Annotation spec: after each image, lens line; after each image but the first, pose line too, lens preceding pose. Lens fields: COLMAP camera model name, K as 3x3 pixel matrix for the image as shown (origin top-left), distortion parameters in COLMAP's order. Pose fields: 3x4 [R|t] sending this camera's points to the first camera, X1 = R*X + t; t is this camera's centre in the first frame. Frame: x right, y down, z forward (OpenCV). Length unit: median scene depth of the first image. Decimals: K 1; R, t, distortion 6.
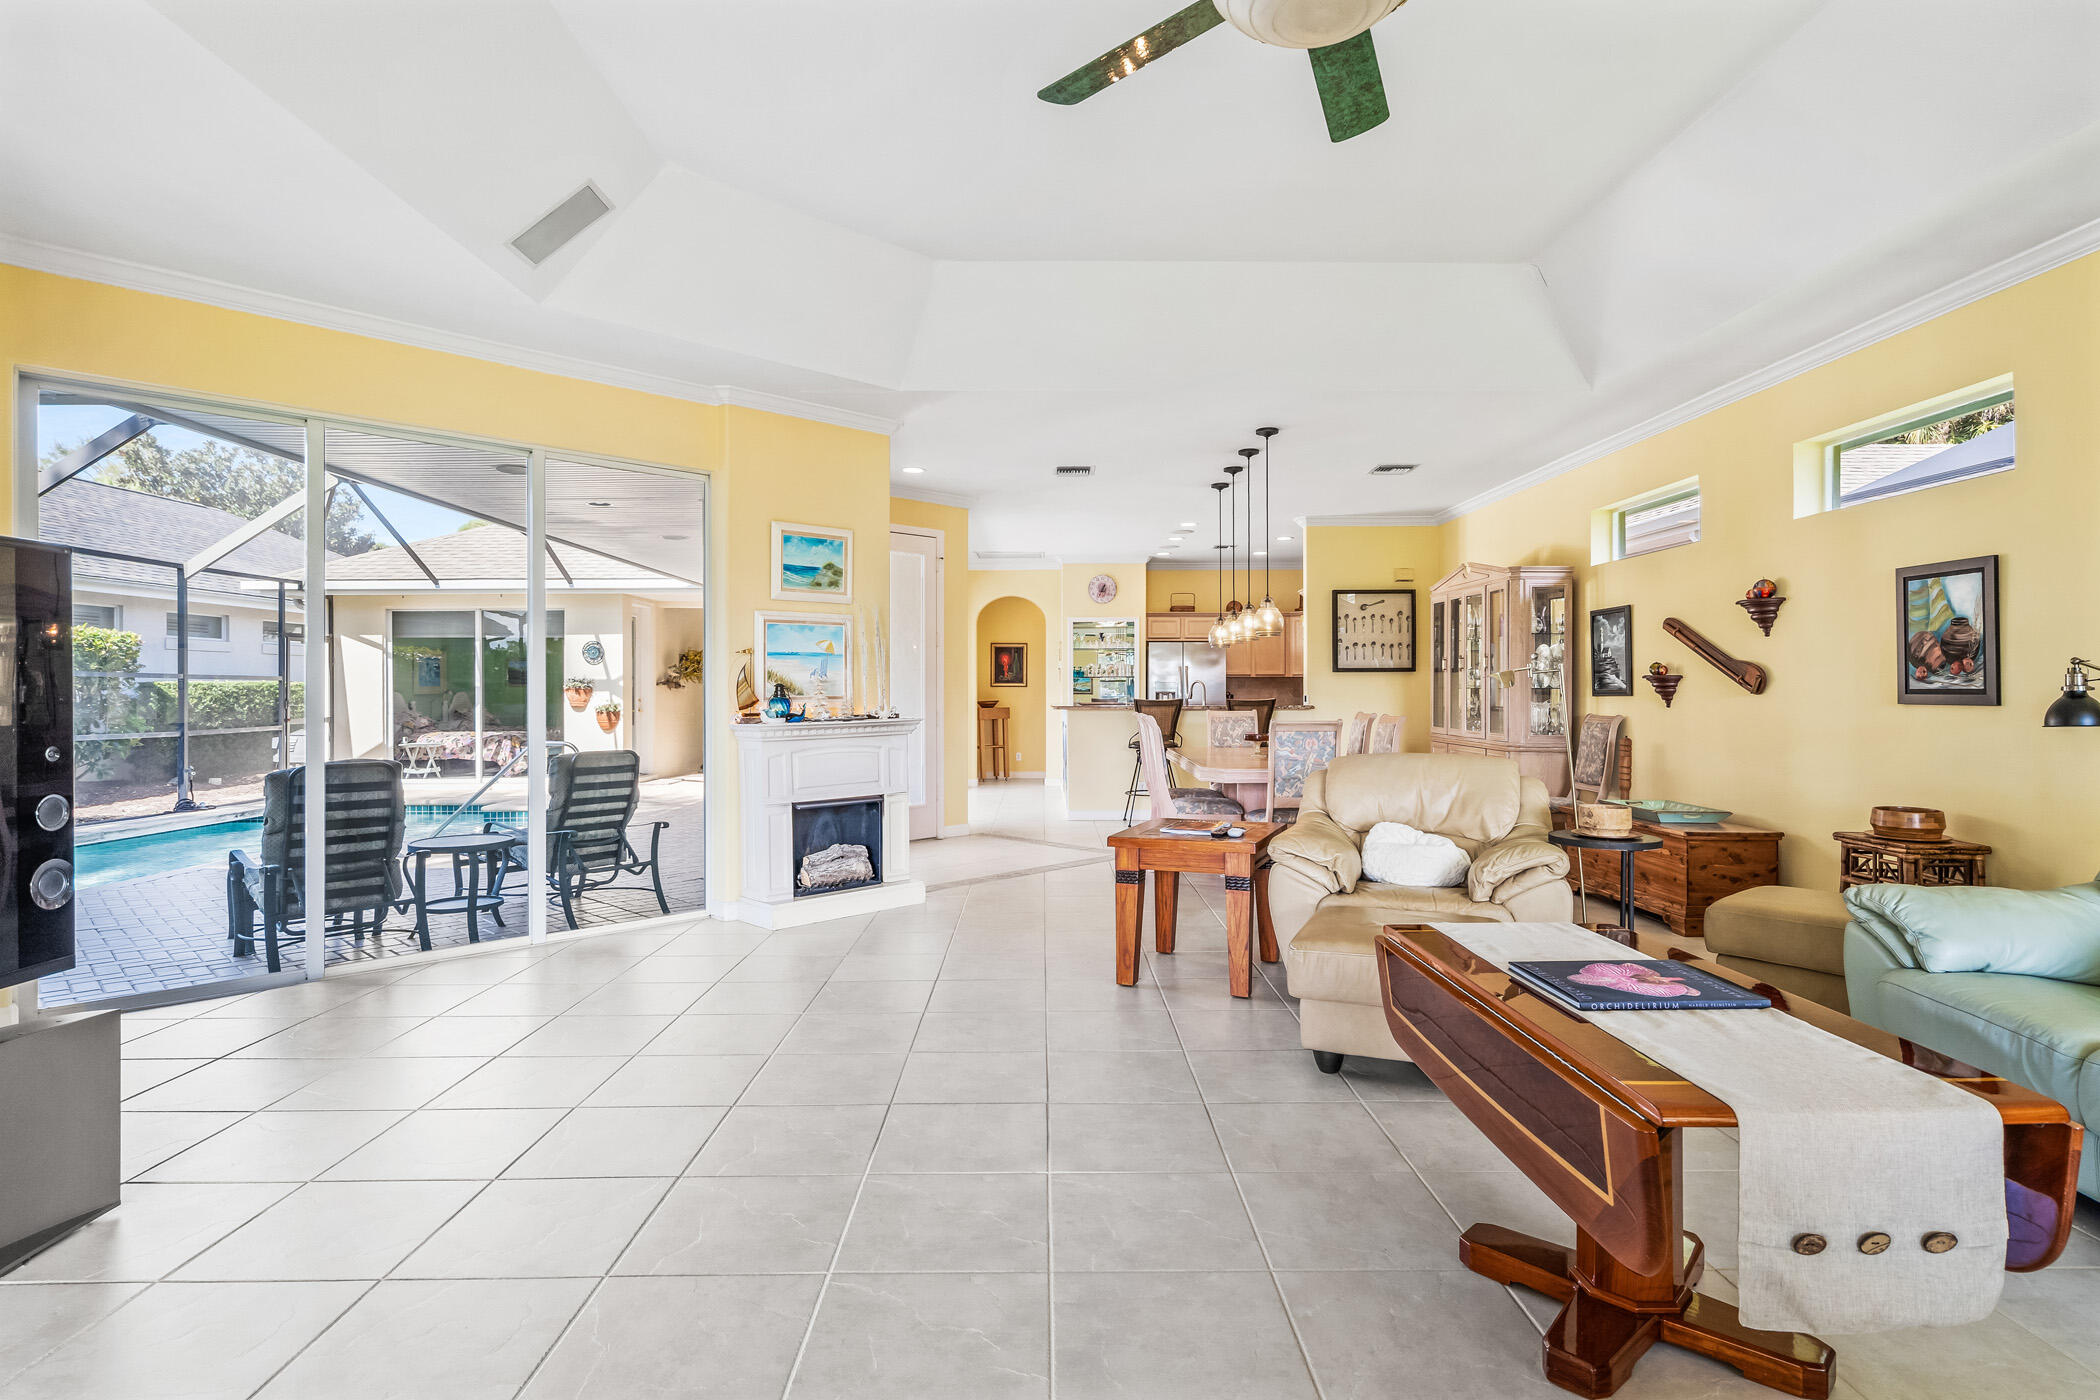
lens RADIAL K [[1059.9, 0, 1034.4], [0, 1059.9, 686.8], [0, 0, 1]] dist [0.003126, 0.001302]
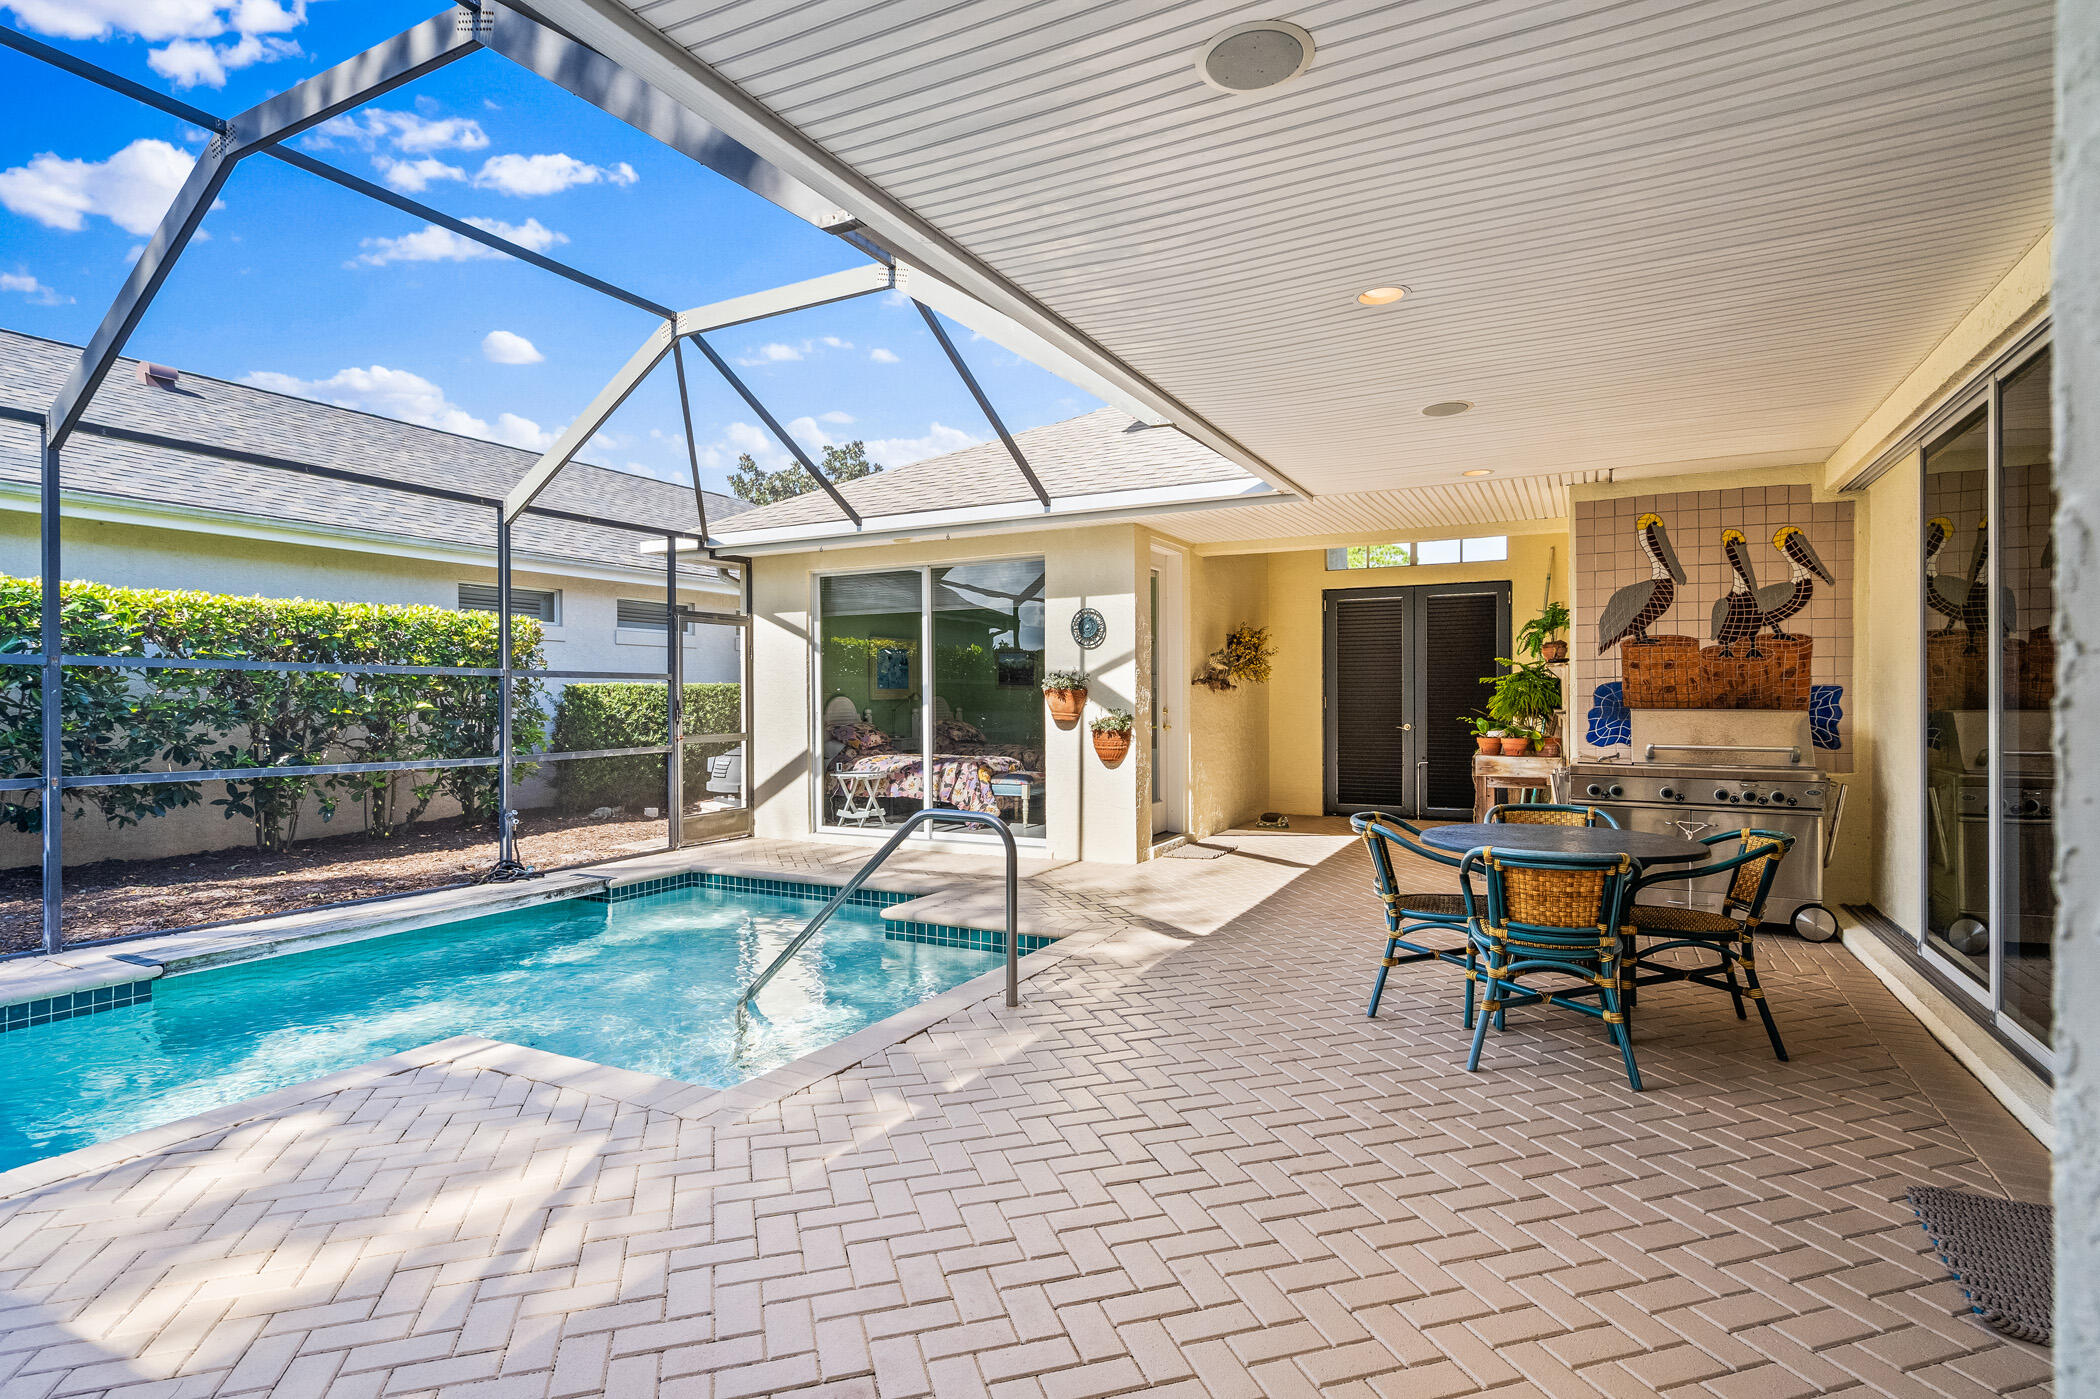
lens RADIAL K [[1059.9, 0, 1041.6], [0, 1059.9, 699.8], [0, 0, 1]] dist [0.003126, 0.001302]
pose [[0.883365, -0.000025, -0.468686, -0.177329], [0.003909, 0.999966, 0.007314, 0.002849], [0.468669, -0.008292, 0.883335, 0.508145]]
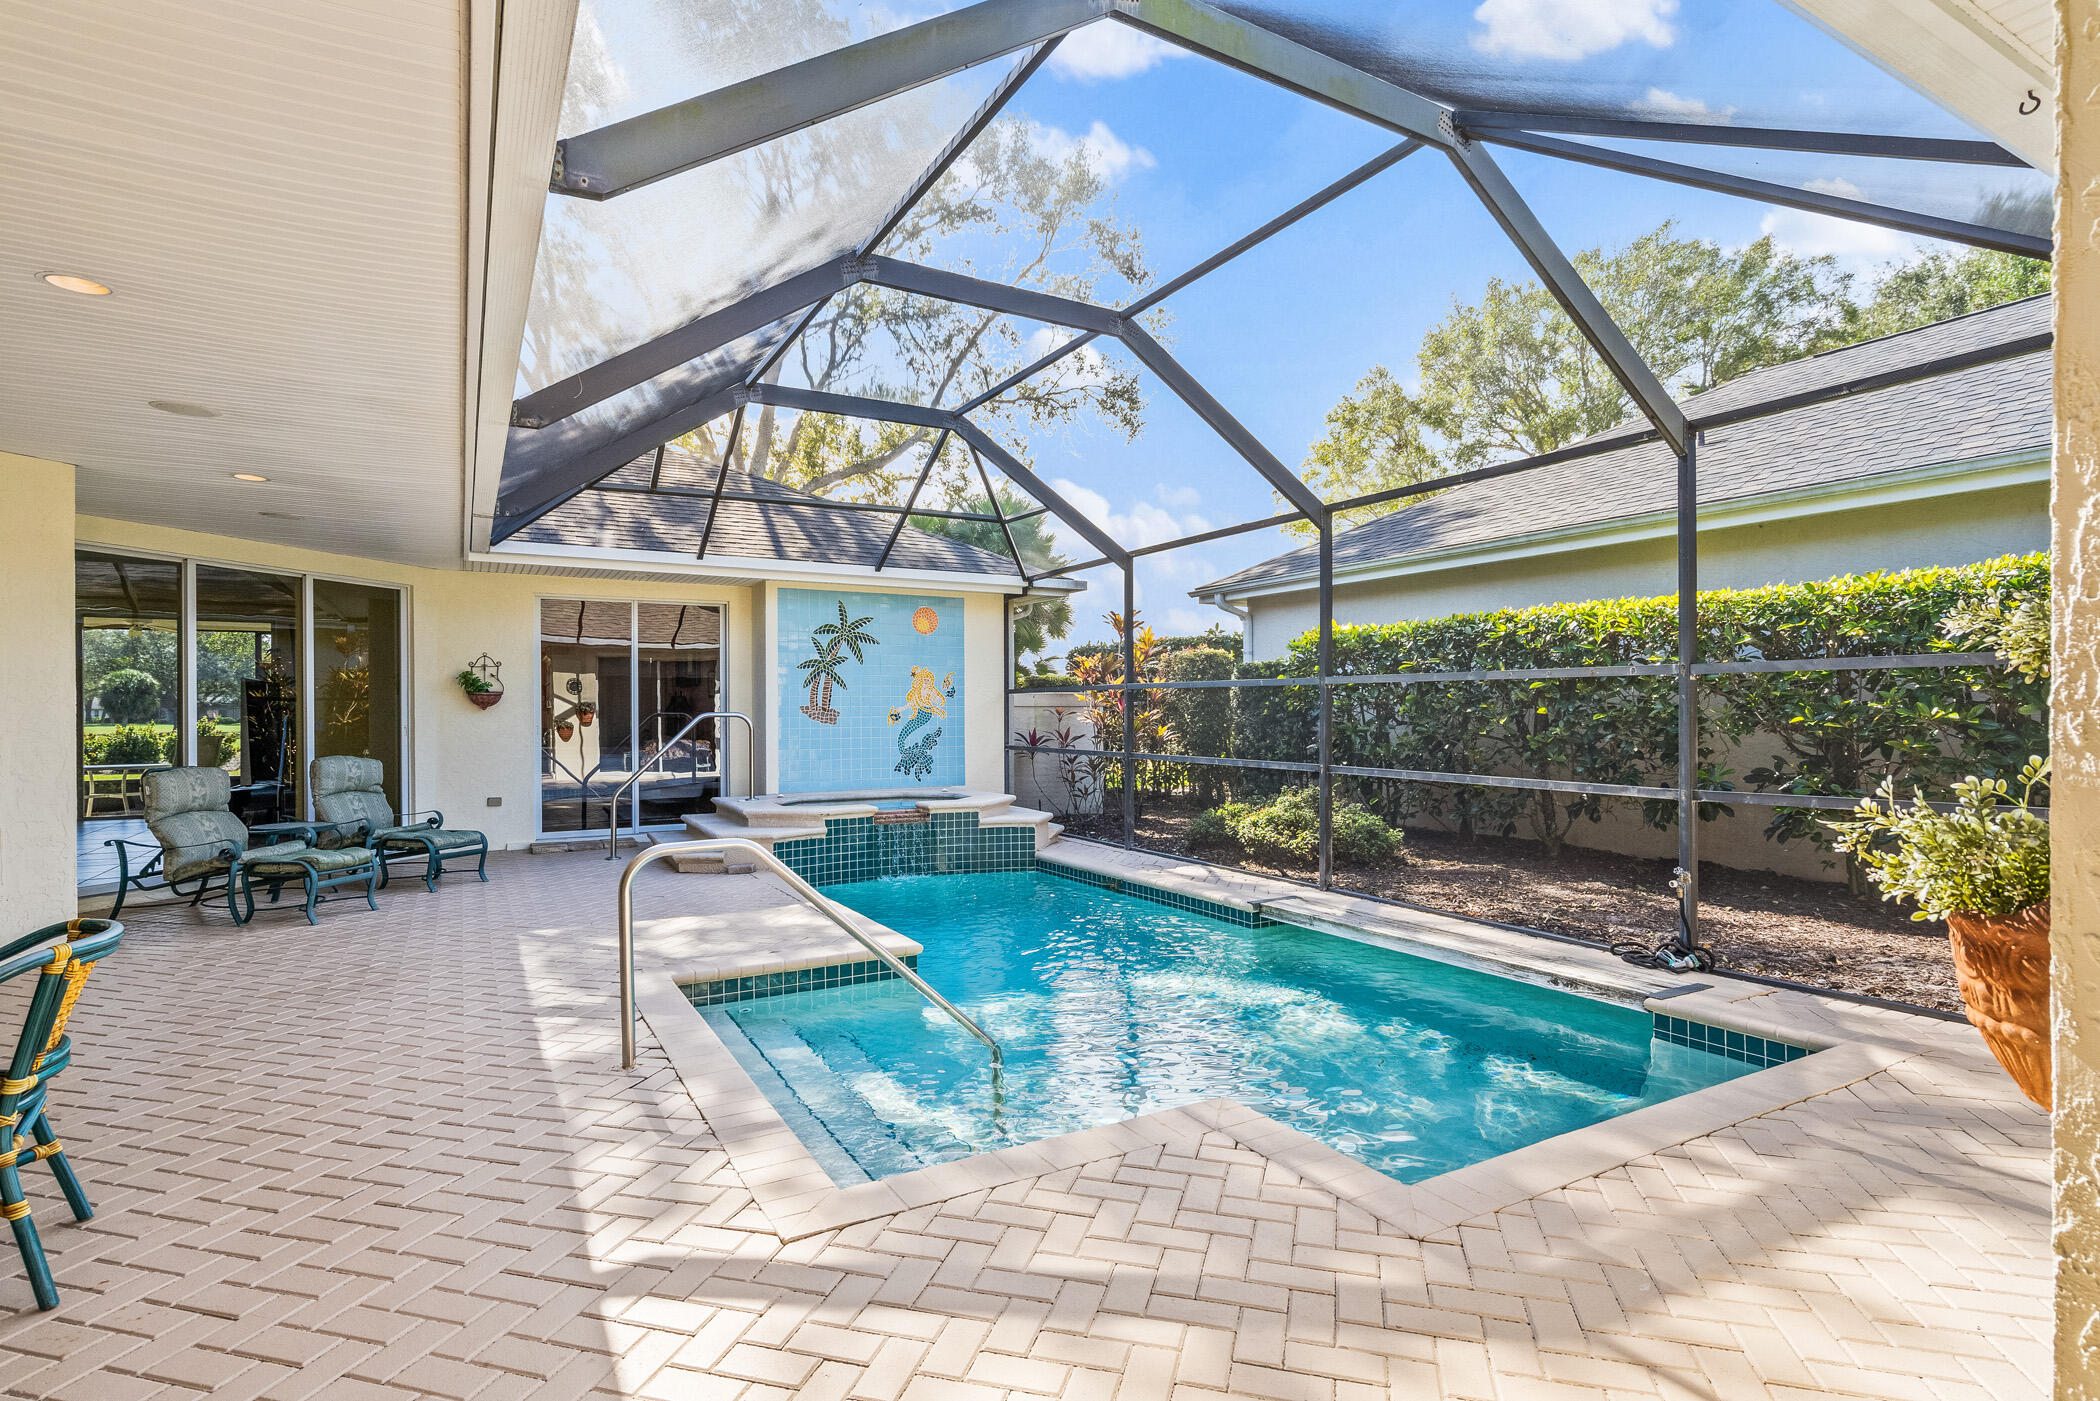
lens RADIAL K [[1059.9, 0, 1060.5], [0, 1059.9, 708.6], [0, 0, 1]] dist [0.003126, 0.001302]
pose [[-0.869255, 0.005577, -0.494332, -0.303974], [0.009458, 0.999941, -0.005349, 0.005921], [0.494273, -0.009325, -0.869257, 1.129196]]
